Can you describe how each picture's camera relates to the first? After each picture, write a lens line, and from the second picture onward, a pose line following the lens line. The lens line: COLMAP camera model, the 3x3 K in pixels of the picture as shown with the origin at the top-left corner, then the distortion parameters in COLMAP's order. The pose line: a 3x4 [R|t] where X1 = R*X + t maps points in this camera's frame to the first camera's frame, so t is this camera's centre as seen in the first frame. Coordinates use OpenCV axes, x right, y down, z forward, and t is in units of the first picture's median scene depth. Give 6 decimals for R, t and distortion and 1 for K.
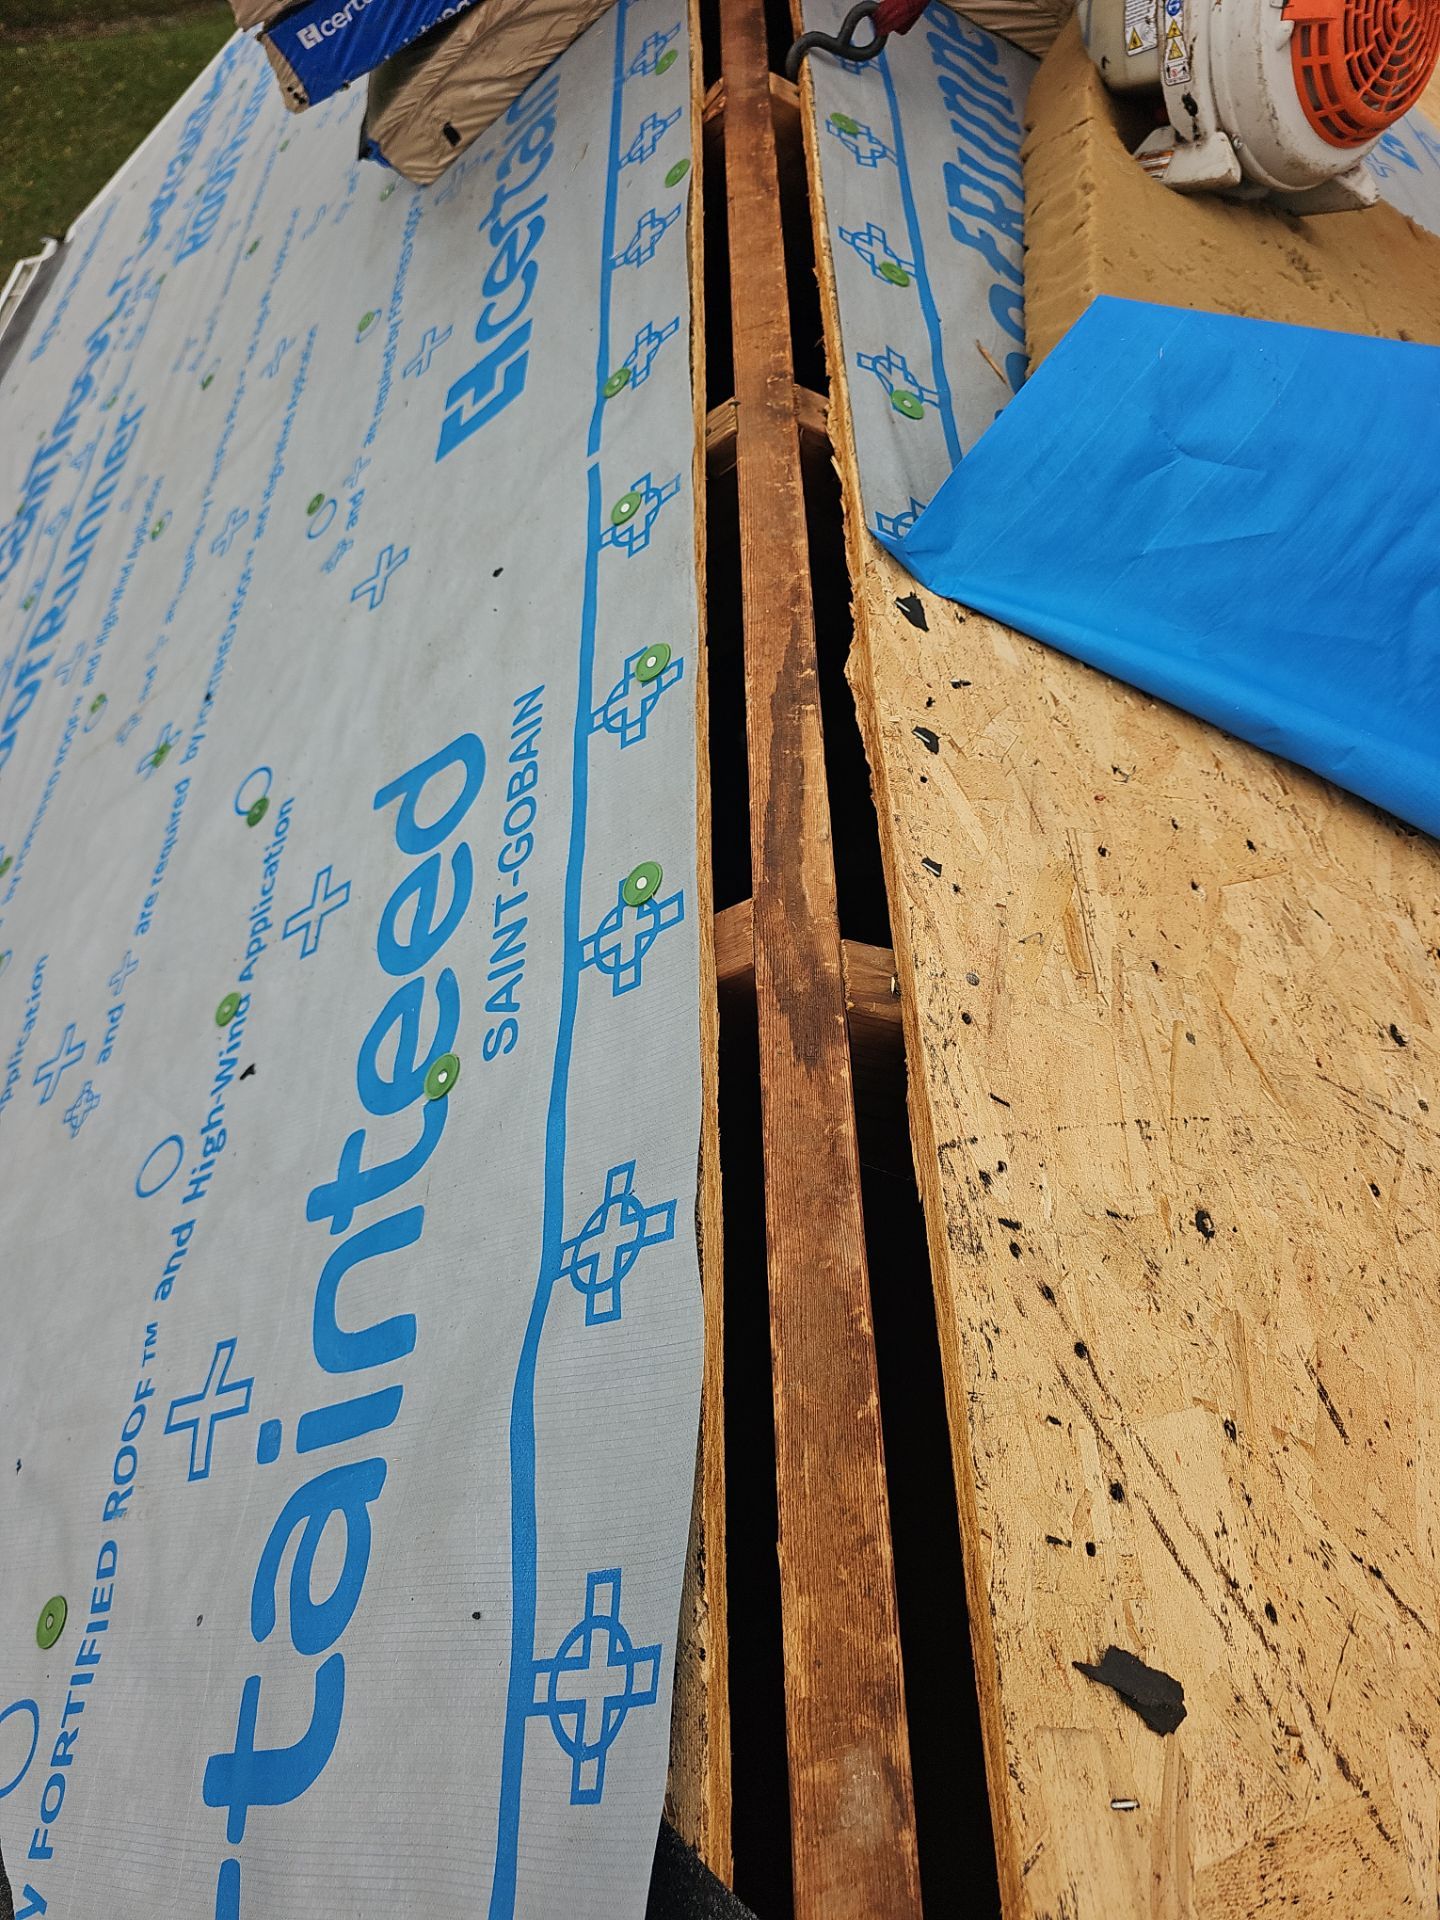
lens RADIAL K [[1267.4, 0, 711.5], [0, 1267.4, 956.2], [0, 0, 1]] dist [0.051179, -0.041921]
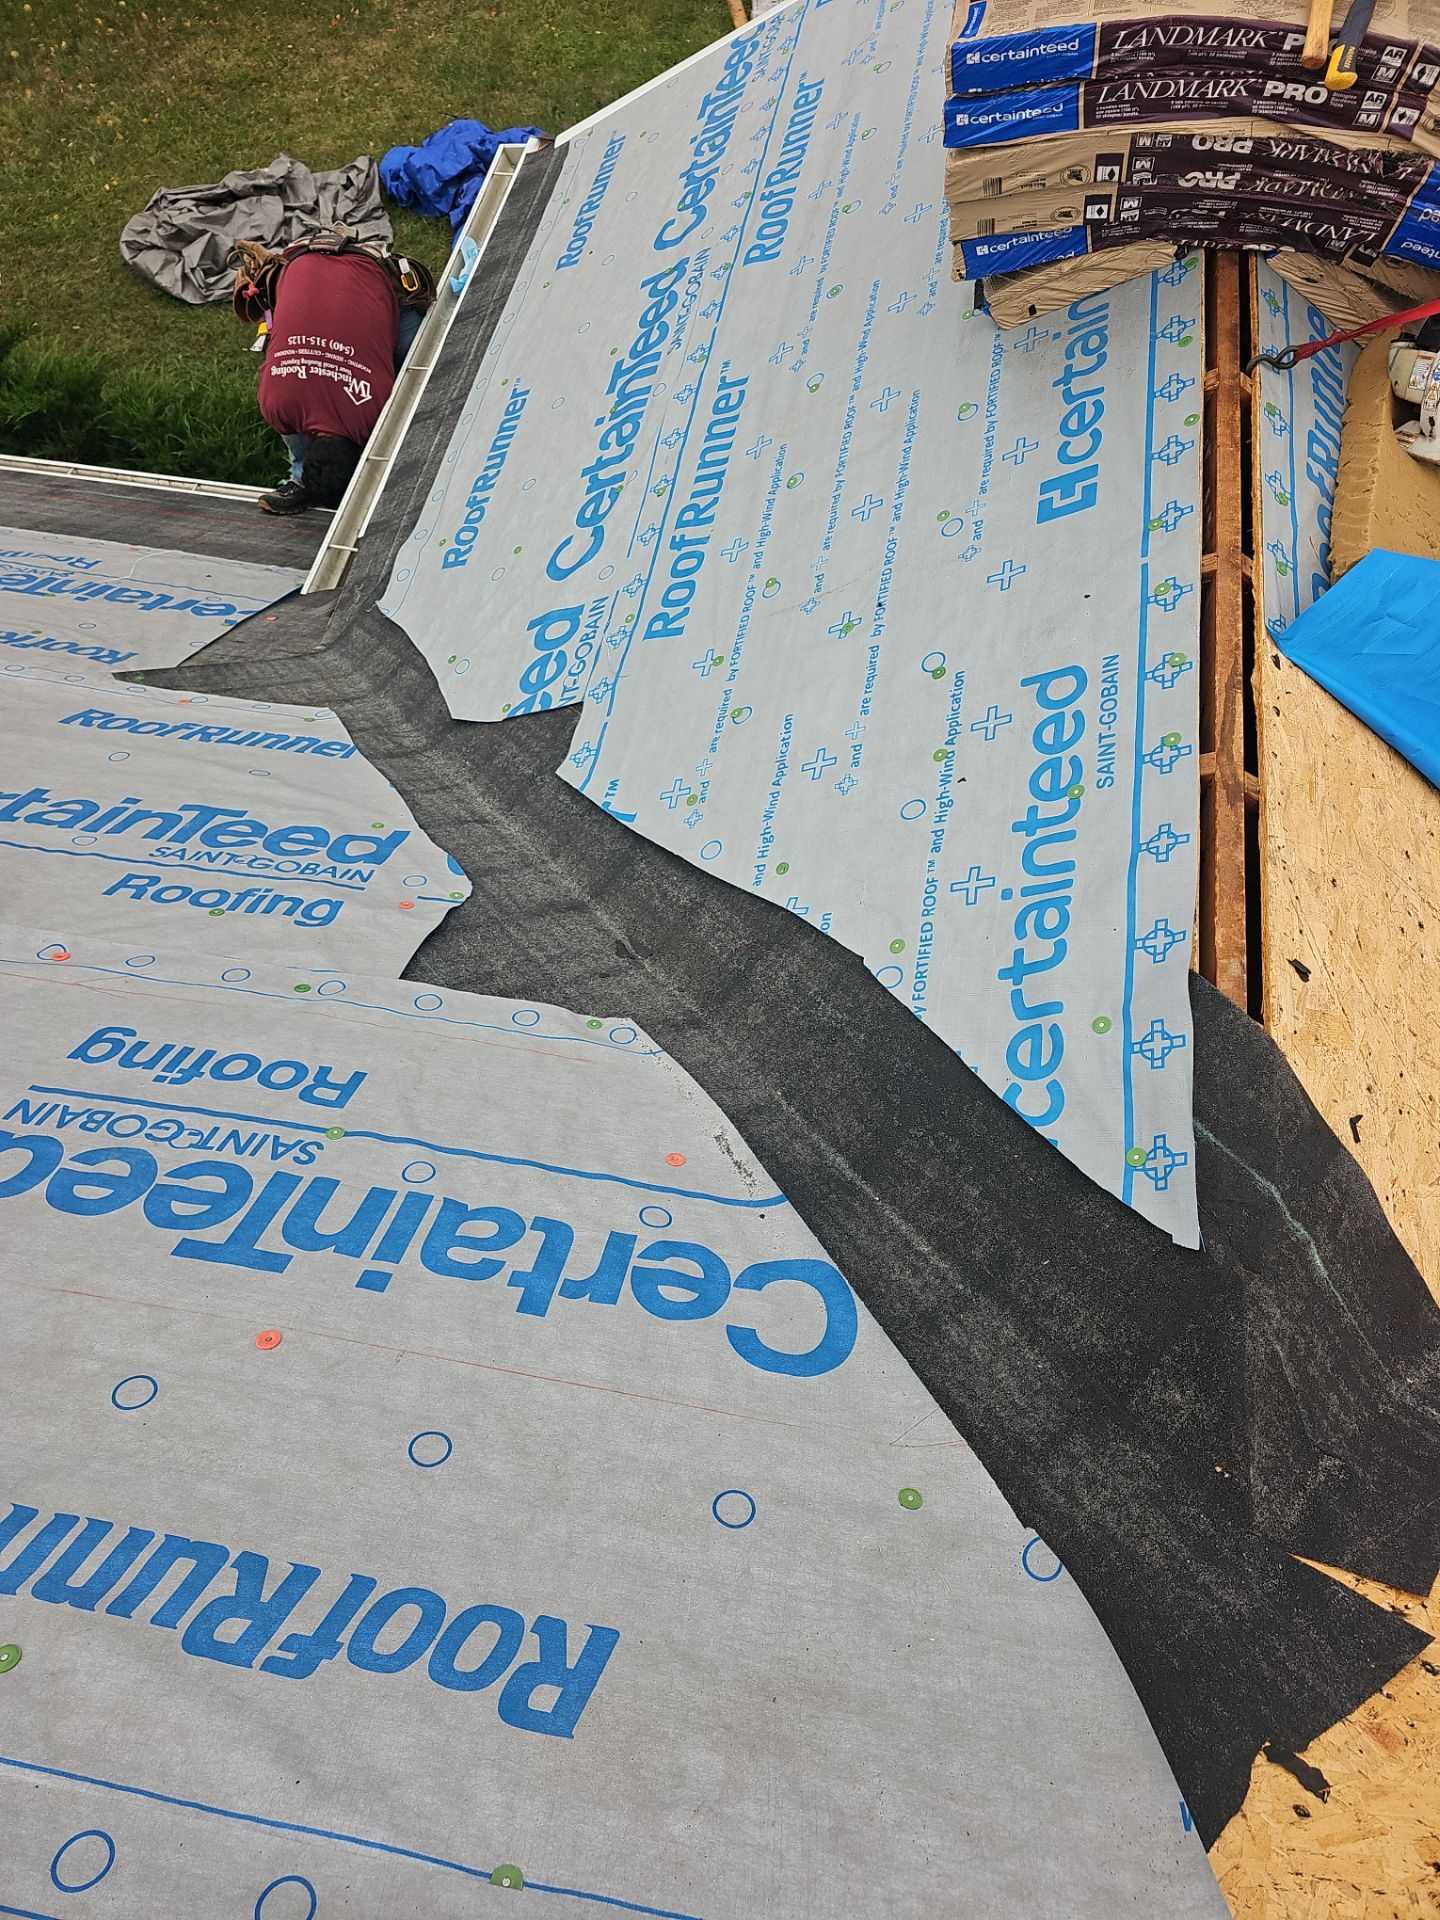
lens RADIAL K [[1268.5, 0, 720.0], [0, 1268.5, 960.0], [0, 0, 1]] dist [0.081722, -0.059582]
pose [[0.975323, 0.220156, 0.016643, -0.879595], [-0.220718, 0.970399, 0.098025, 0.328272], [0.005431, -0.099280, 0.995045, -1.748717]]
